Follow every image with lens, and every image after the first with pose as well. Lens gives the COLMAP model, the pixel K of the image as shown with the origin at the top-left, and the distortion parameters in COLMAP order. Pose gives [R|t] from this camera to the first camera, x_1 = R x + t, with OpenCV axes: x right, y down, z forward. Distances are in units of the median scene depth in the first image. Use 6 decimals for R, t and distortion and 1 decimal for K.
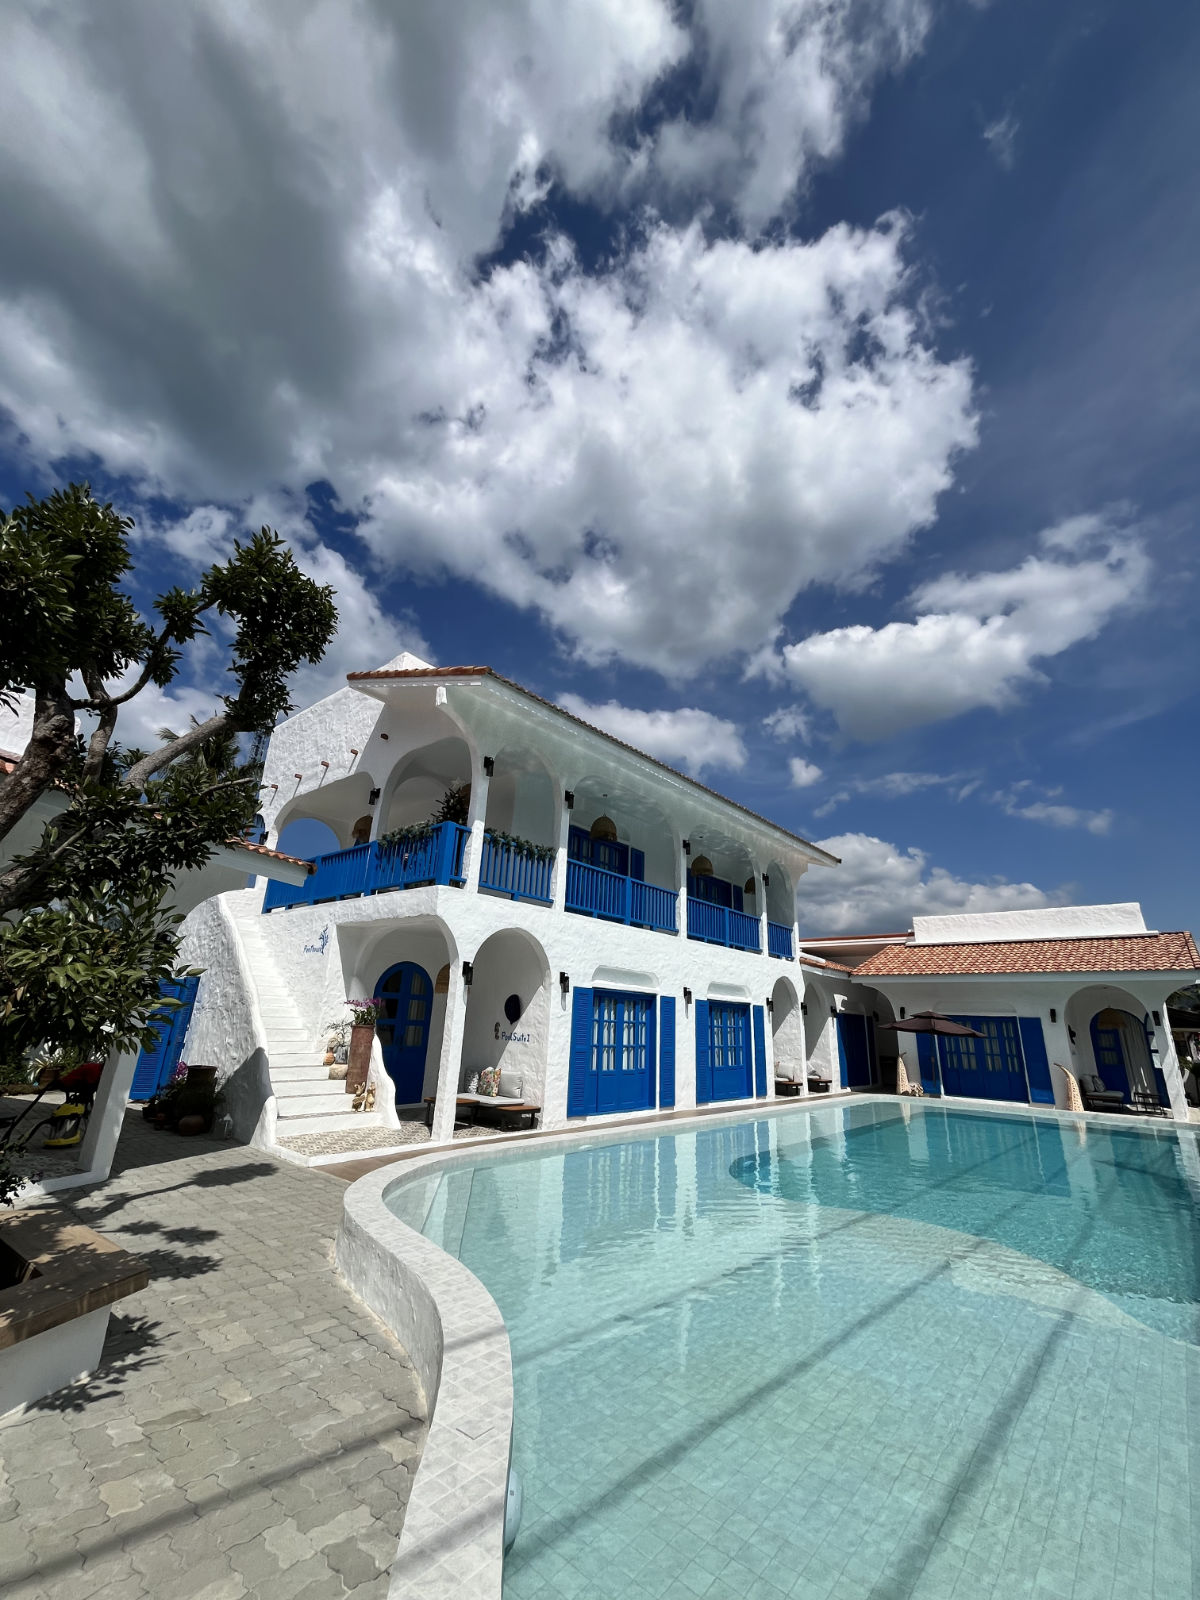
lens RADIAL K [[655.0, 0, 597.7], [0, 655.0, 800.8], [0, 0, 1]] dist [0.001607, -0.000197]
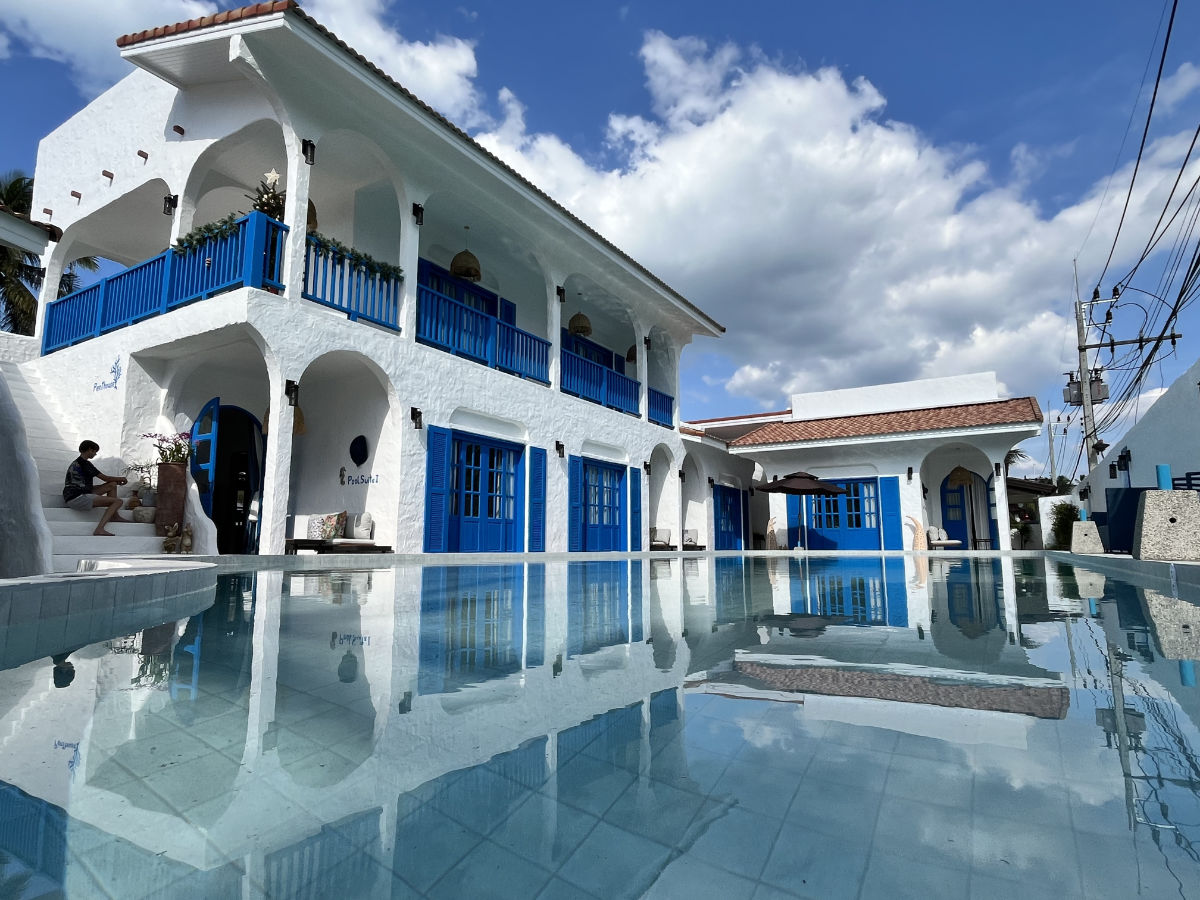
lens RADIAL K [[673.4, 0, 602.3], [0, 673.4, 451.5], [0, 0, 1]] dist [0.002247, -0.000125]
pose [[0.986759, -0.017395, 0.161256, 0.041635], [-0.013175, 0.982350, 0.186587, 0.120732], [-0.161655, -0.186241, 0.969114, 0.047386]]
